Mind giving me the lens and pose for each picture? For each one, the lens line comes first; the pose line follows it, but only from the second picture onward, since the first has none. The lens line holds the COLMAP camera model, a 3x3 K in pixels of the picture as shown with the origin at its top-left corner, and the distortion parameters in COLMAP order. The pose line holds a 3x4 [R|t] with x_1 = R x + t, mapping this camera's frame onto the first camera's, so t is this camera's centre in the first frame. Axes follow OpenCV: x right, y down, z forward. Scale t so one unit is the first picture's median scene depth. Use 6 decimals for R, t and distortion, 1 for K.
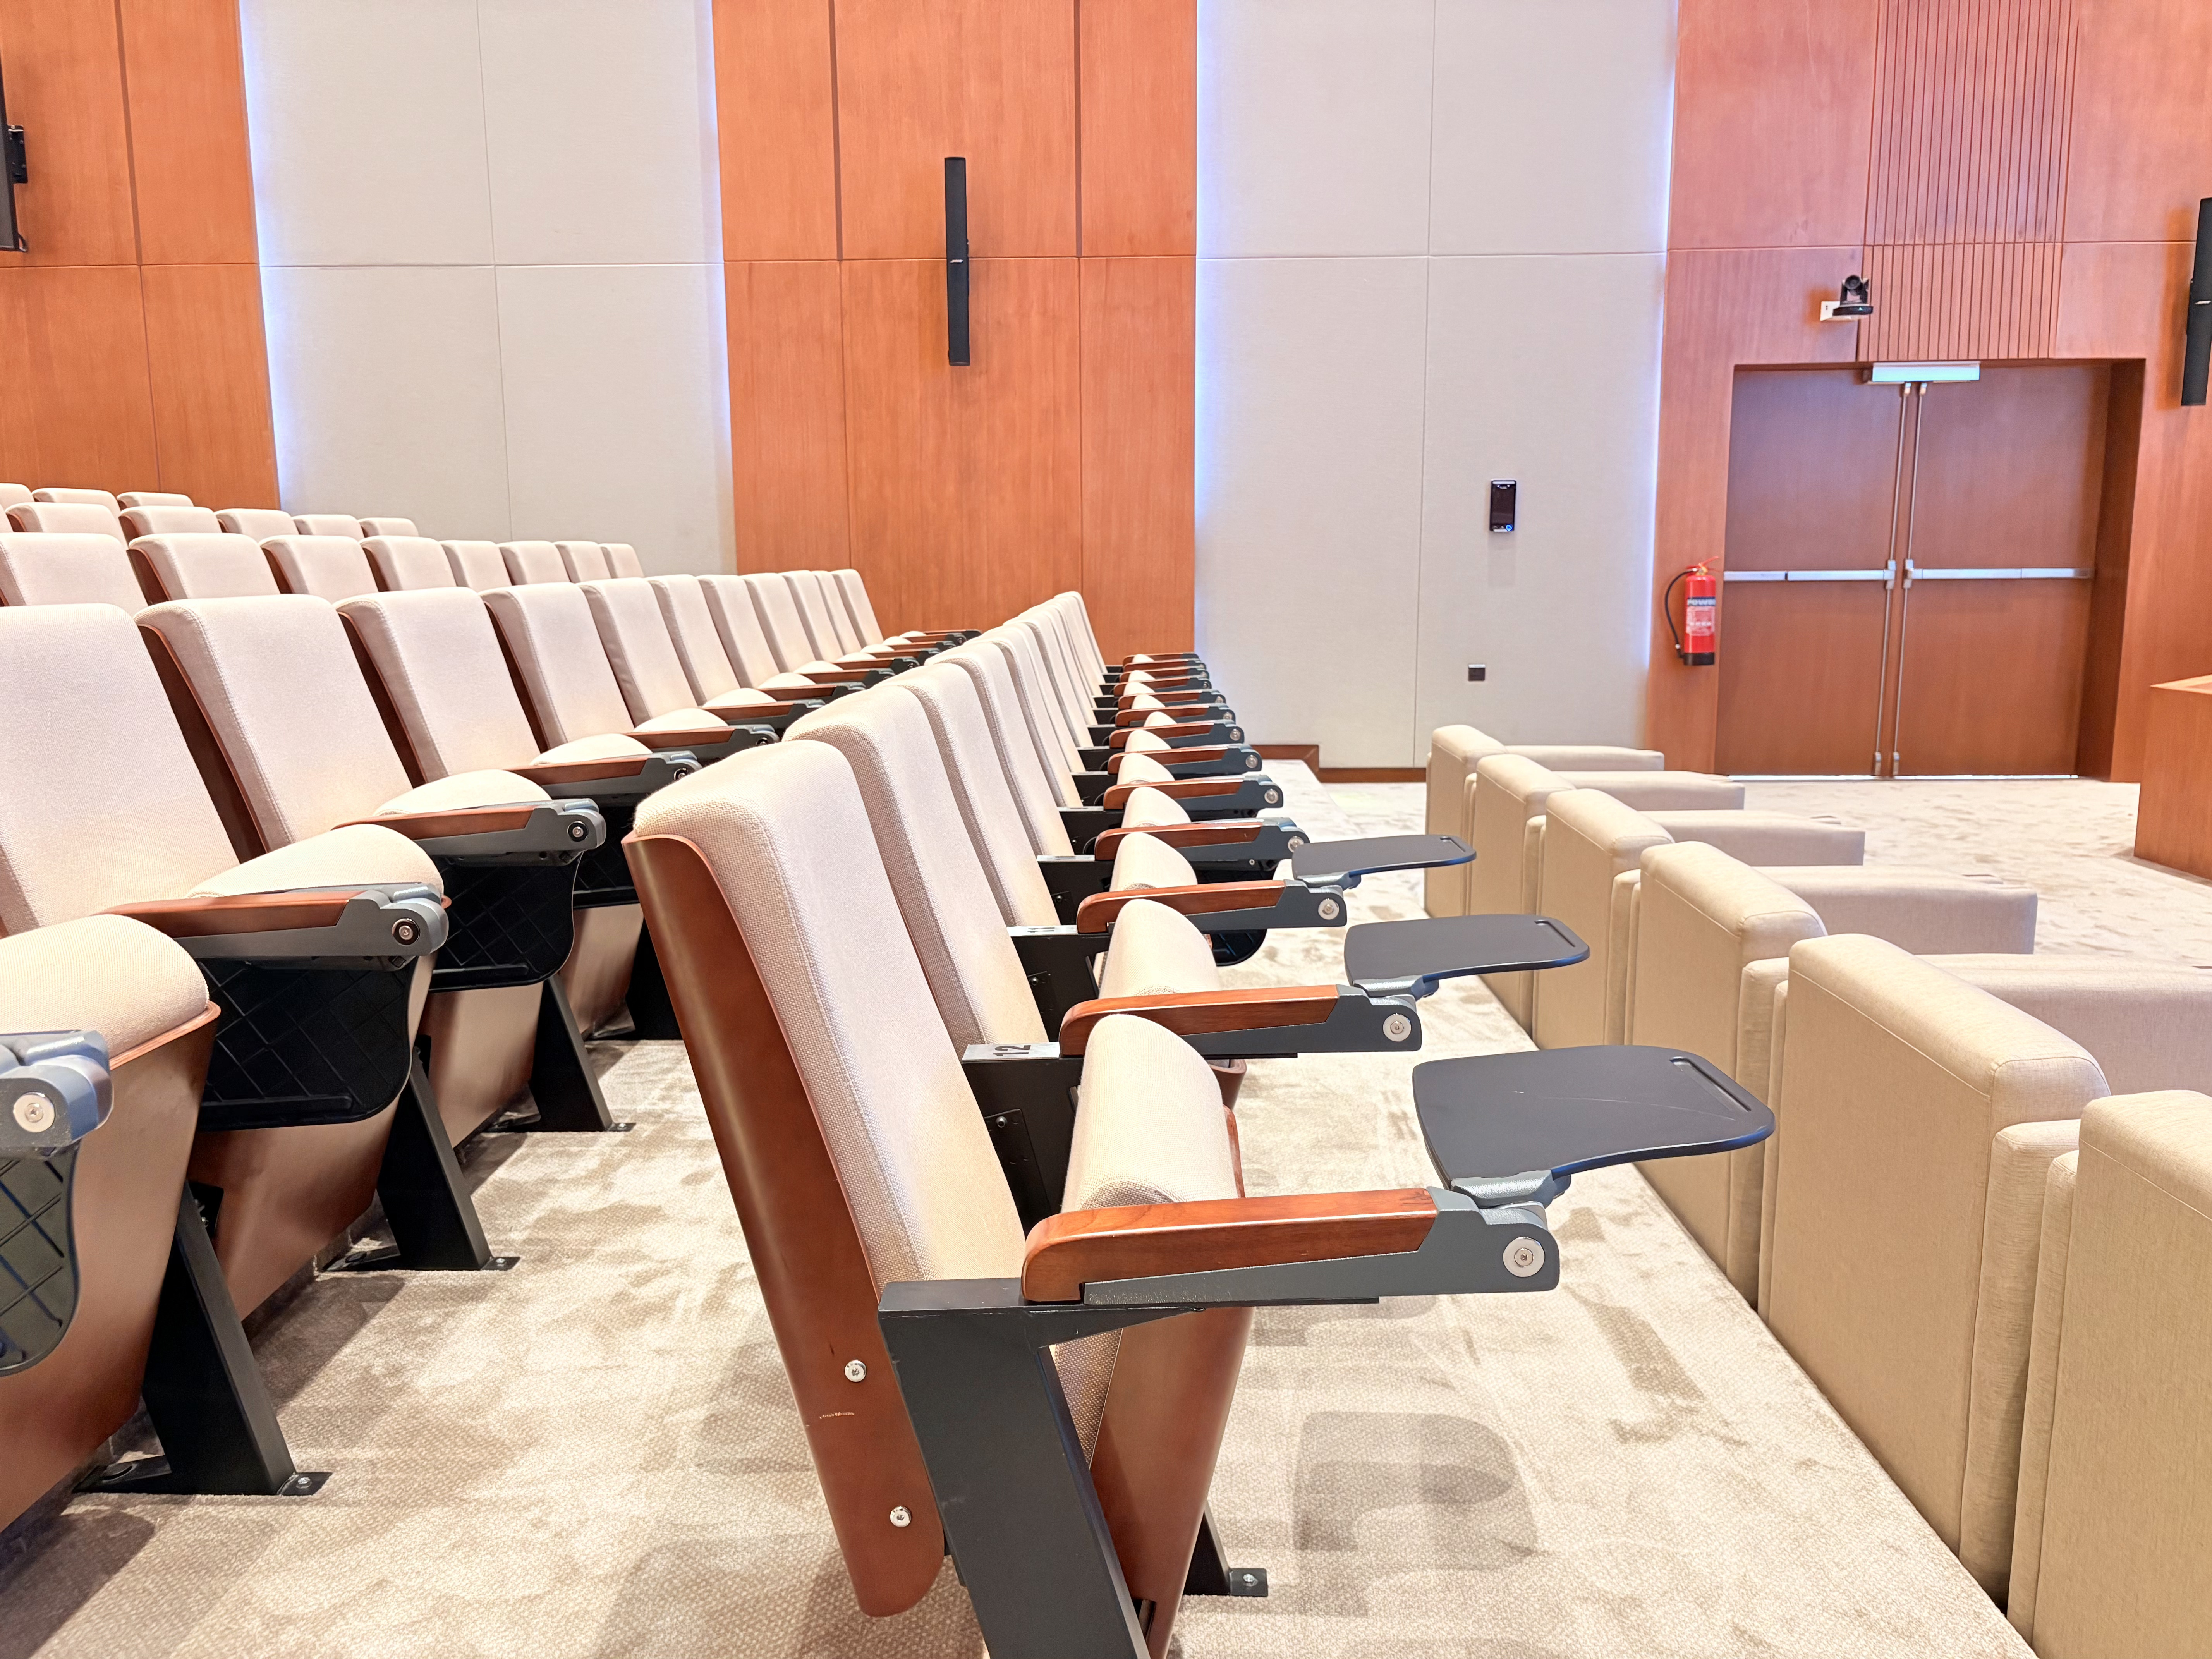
lens RADIAL K [[1660.0, 0, 1134.2], [0, 1660.0, 828.5], [0, 0, 1]] dist [0.031952, -0.037583]
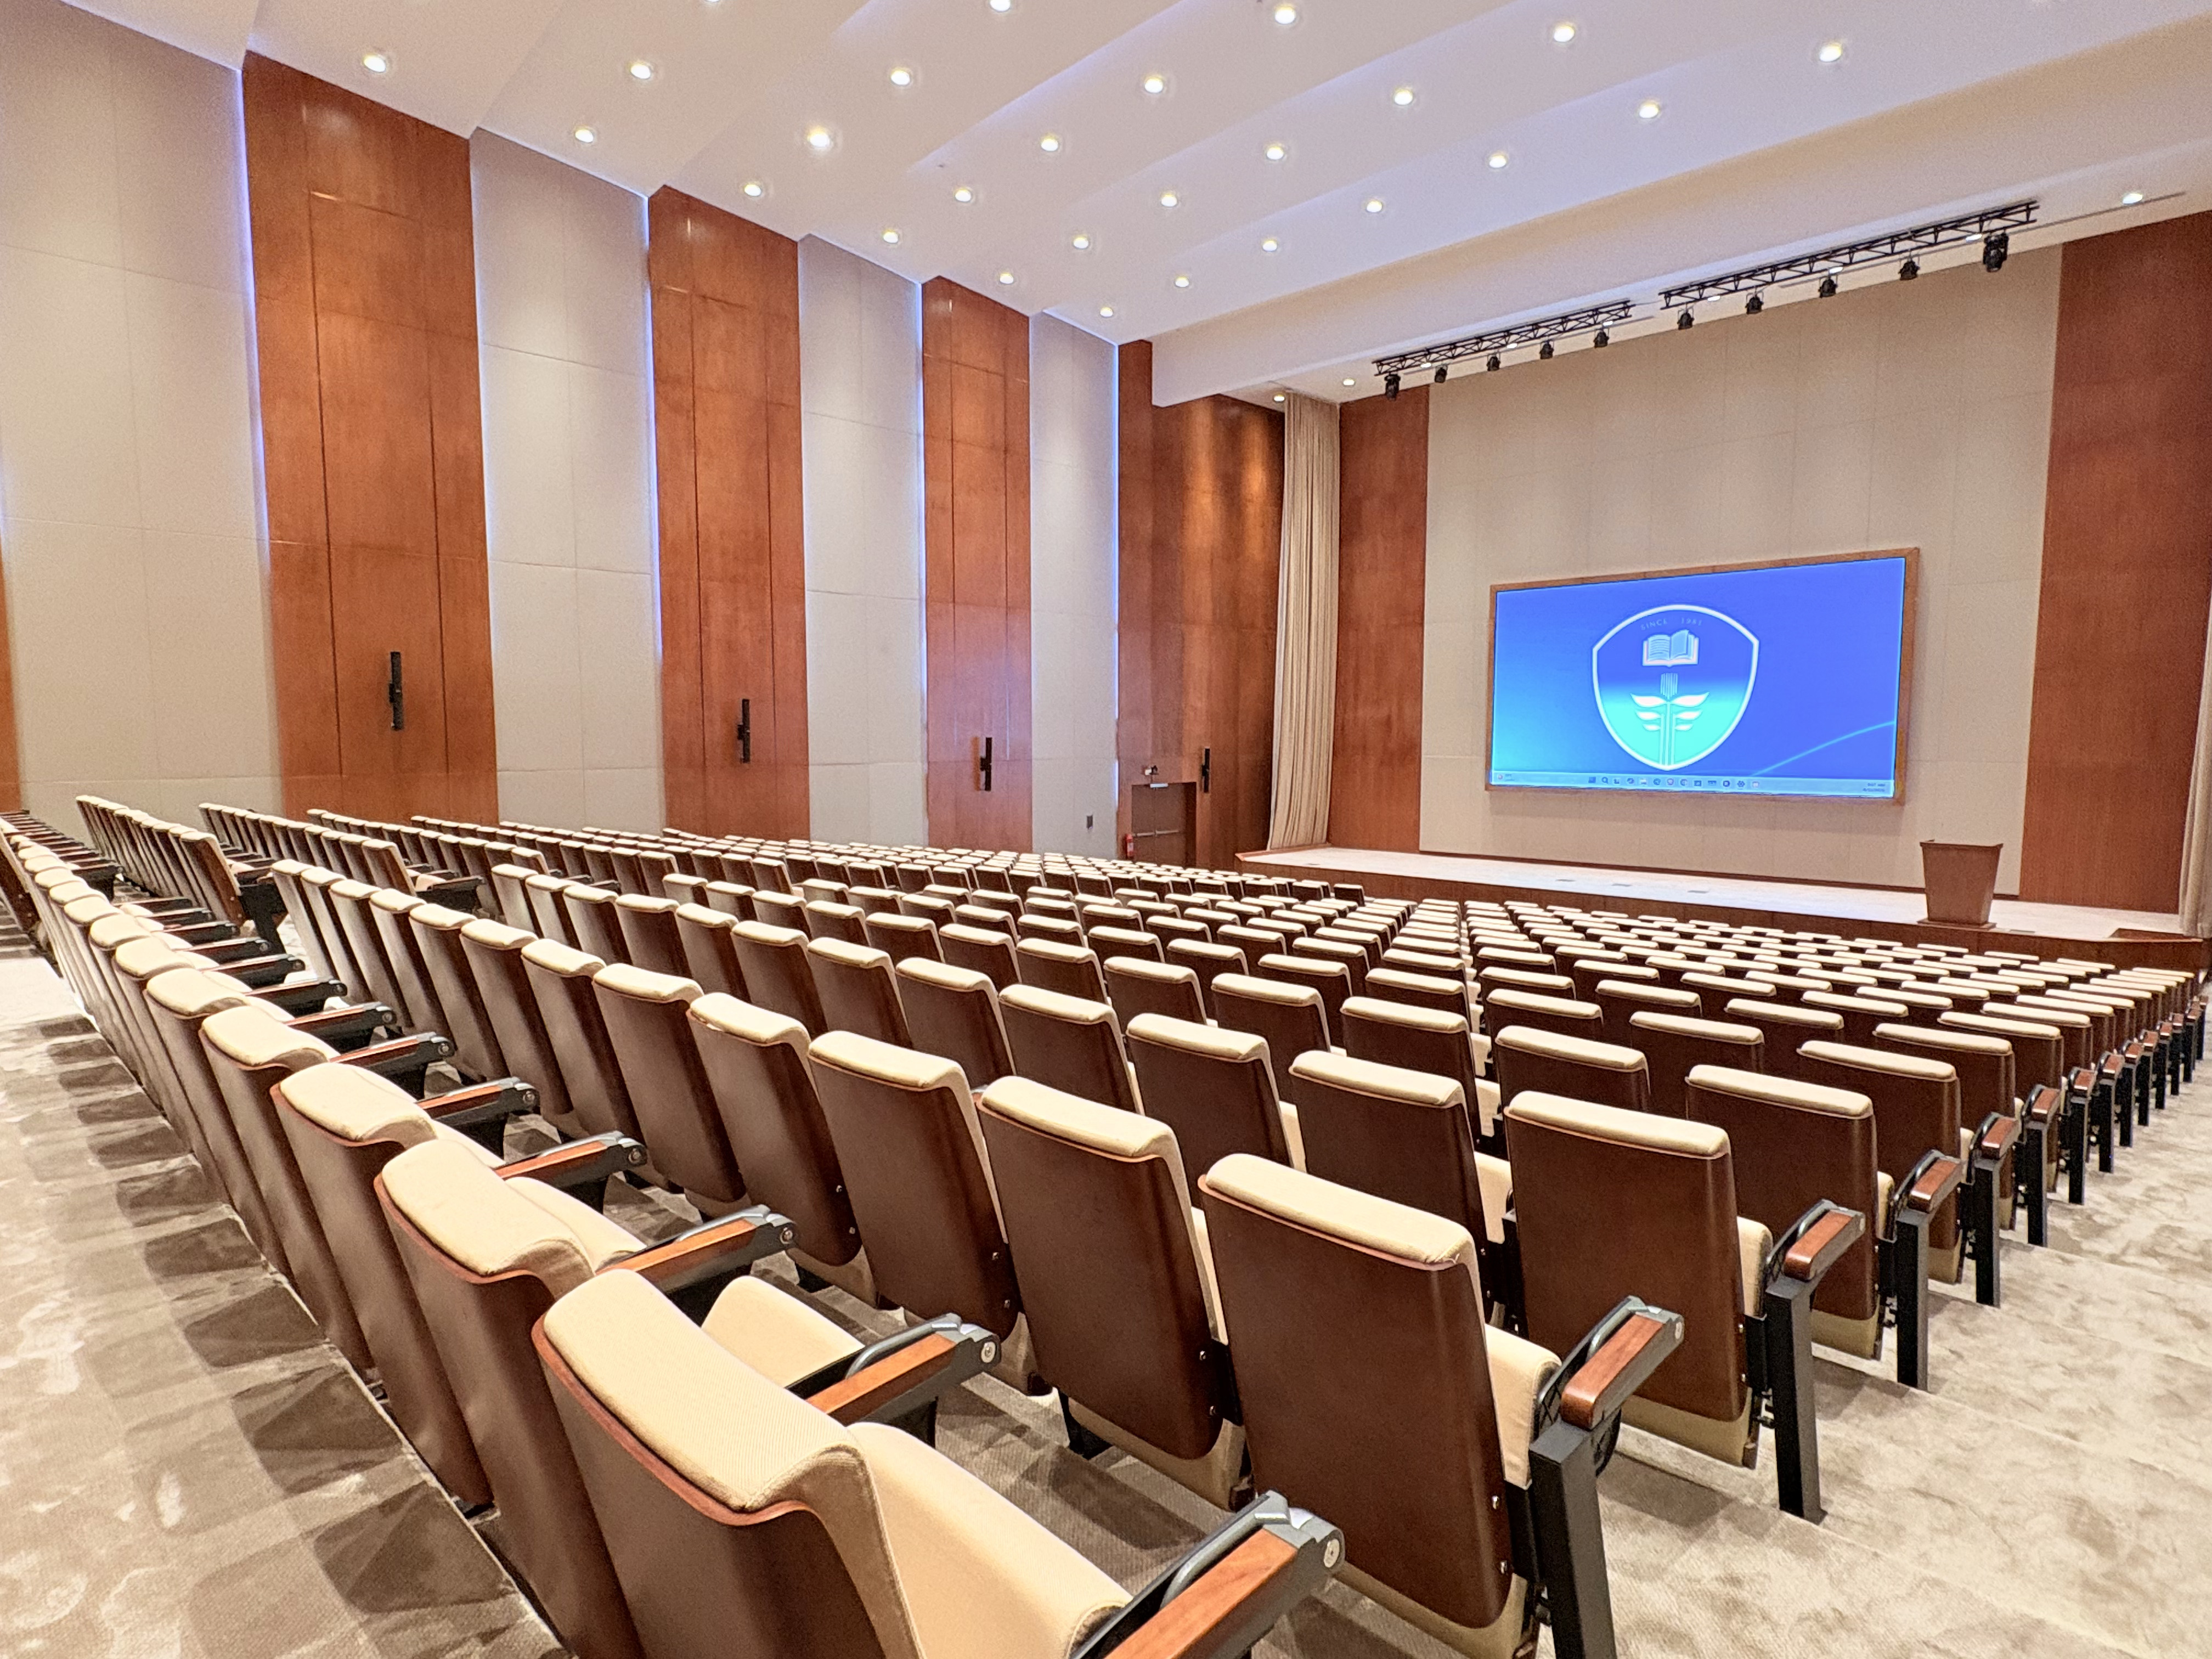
lens RADIAL K [[1235.6, 0, 1097.7], [0, 1235.6, 836.4], [0, 0, 1]] dist [0.001946, -0.000070]
pose [[0.696351, -0.052503, 0.715778, -1.871484], [0.112080, 0.993040, -0.036198, -0.056044], [-0.708896, 0.105431, 0.697389, -1.030934]]
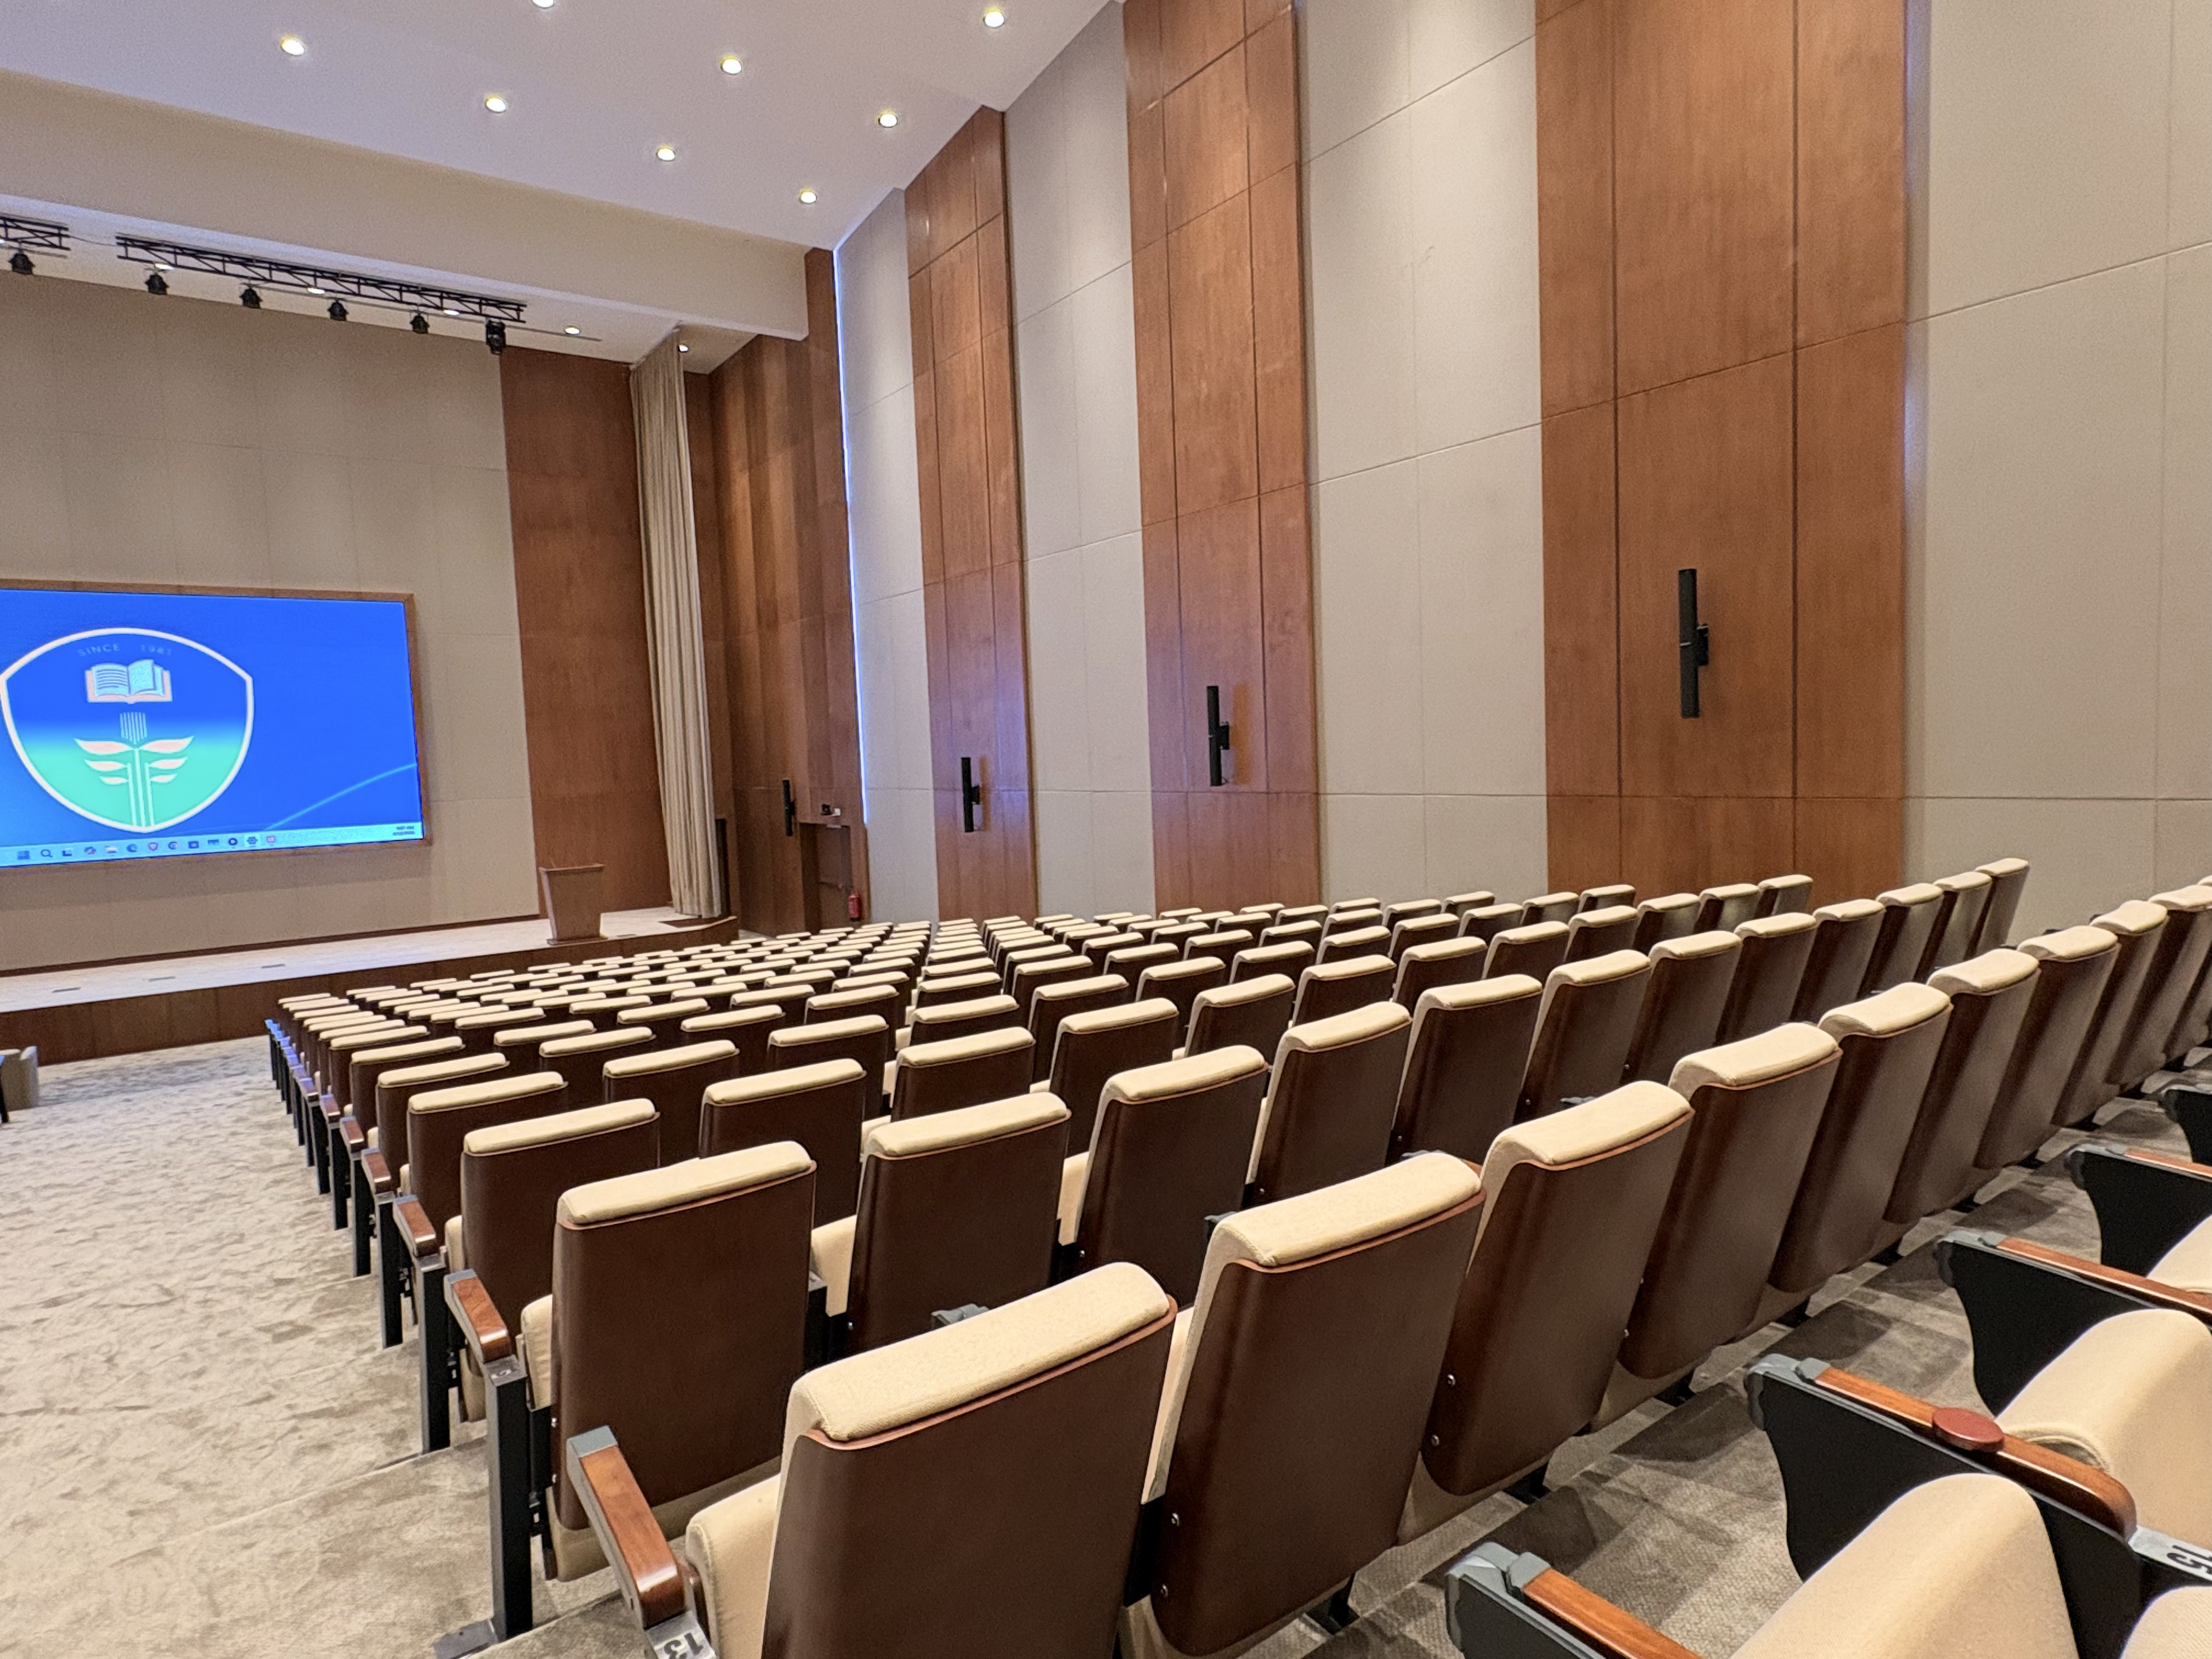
lens RADIAL K [[1231.2, 0, 1104.8], [0, 1231.2, 837.2], [0, 0, 1]] dist [0.000197, 0.000067]
pose [[-0.606723, -0.023204, 0.794575, -1.807038], [0.175341, 0.971047, 0.162245, -0.206150], [-0.775334, 0.237760, -0.585088, -0.081548]]
